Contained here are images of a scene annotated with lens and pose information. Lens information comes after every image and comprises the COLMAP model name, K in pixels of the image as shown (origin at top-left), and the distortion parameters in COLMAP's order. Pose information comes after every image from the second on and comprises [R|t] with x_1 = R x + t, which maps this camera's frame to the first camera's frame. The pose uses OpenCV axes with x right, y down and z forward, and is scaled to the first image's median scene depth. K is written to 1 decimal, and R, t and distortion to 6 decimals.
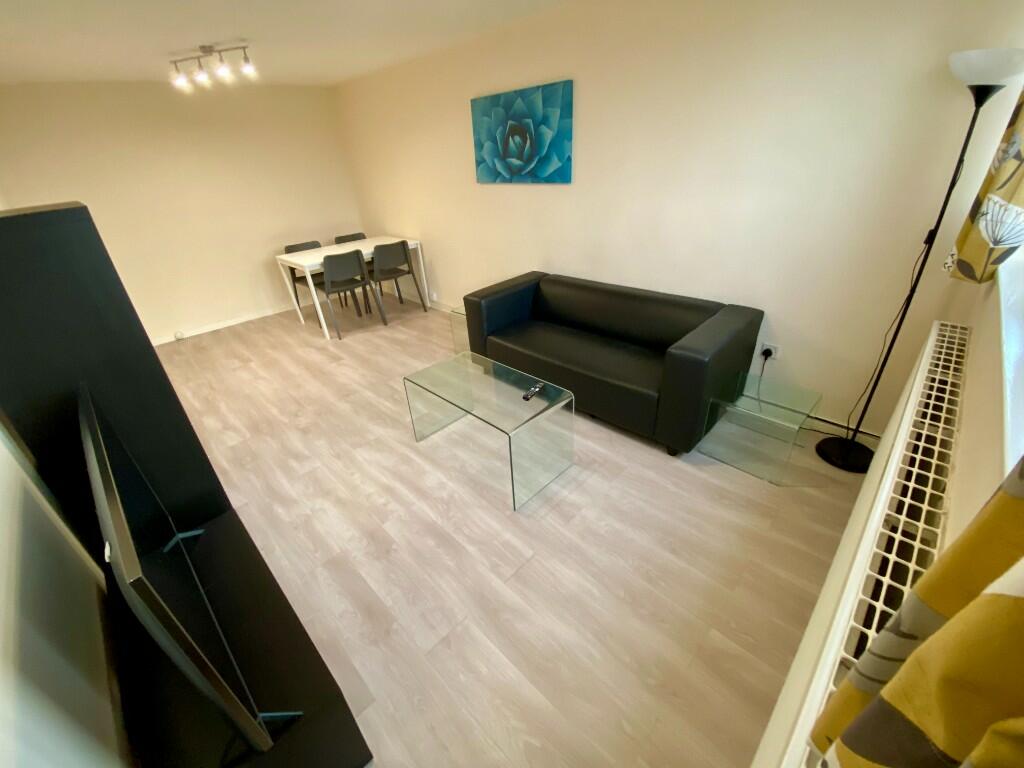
lens RADIAL K [[419.2, 0, 508.5], [0, 419.2, 373.1], [0, 0, 1]] dist [0.019105, -0.000145]
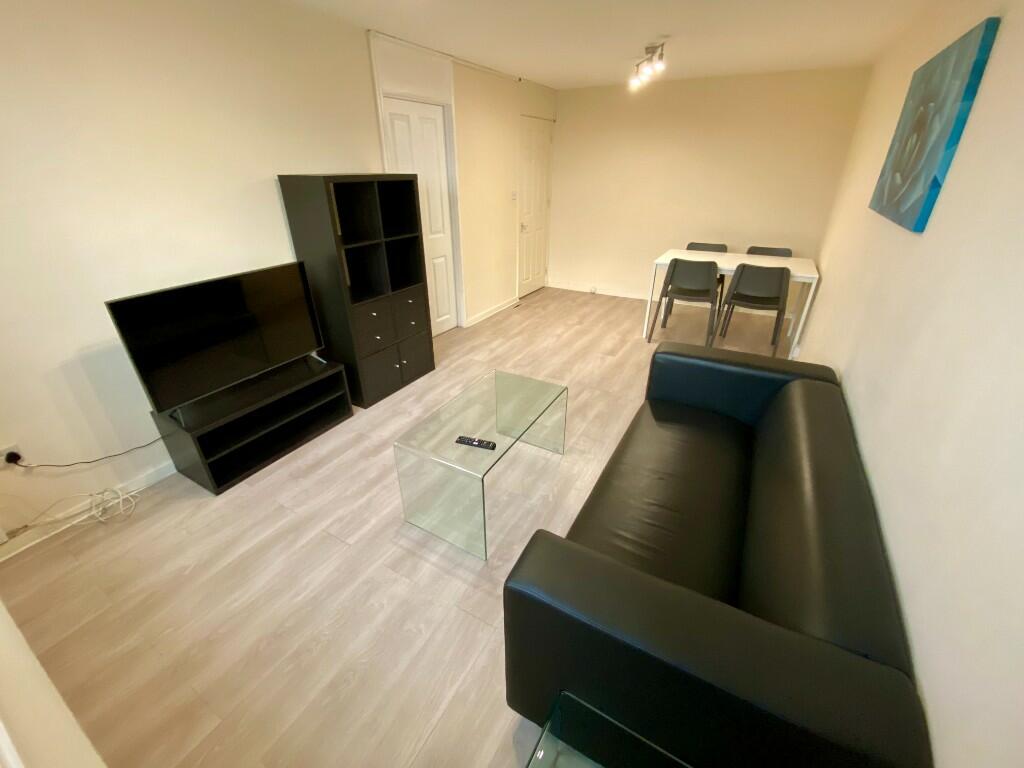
lens RADIAL K [[415.0, 0, 507.7], [0, 415.0, 382.1], [0, 0, 1]] dist [0.023030, -0.023278]
pose [[0.259342, 0.494494, -0.829589, 0.480586], [-0.458150, 0.819167, 0.345057, -0.254543], [0.850200, 0.290588, 0.438996, 0.447042]]
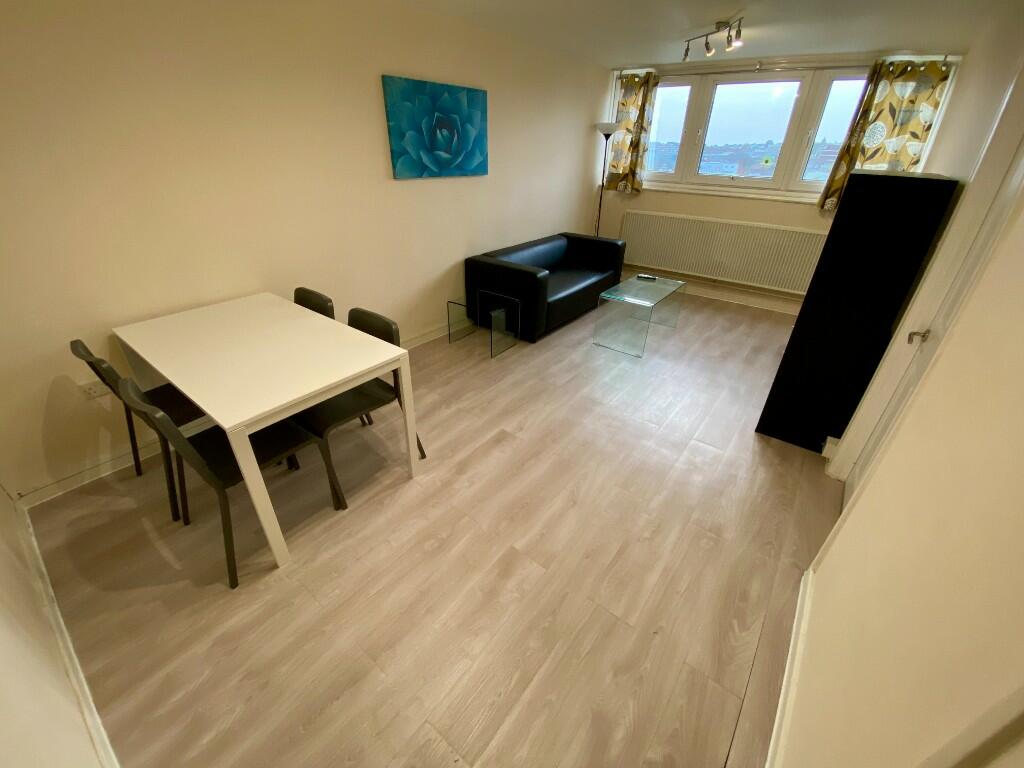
lens RADIAL K [[415.6, 0, 504.2], [0, 415.6, 382.2], [0, 0, 1]] dist [0.000979, -0.012915]
pose [[-0.123419, -0.438212, 0.890358, -1.176962], [0.454342, 0.772704, 0.443286, -0.485203], [-0.882236, 0.459237, 0.103732, 1.082126]]
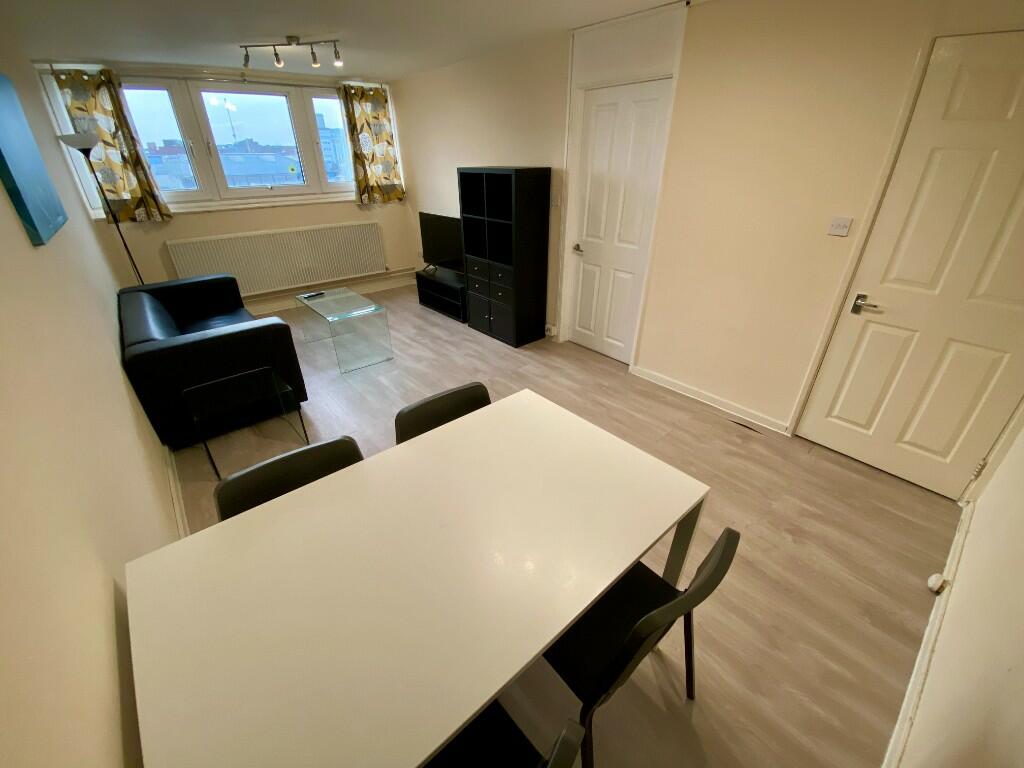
lens RADIAL K [[415.0, 0, 507.7], [0, 415.0, 382.1], [0, 0, 1]] dist [0.023030, -0.023278]
pose [[-0.994401, 0.028875, 0.101655, -0.631270], [0.100477, 0.556342, 0.824857, -0.773227], [-0.032737, 0.830452, -0.556128, 1.544985]]
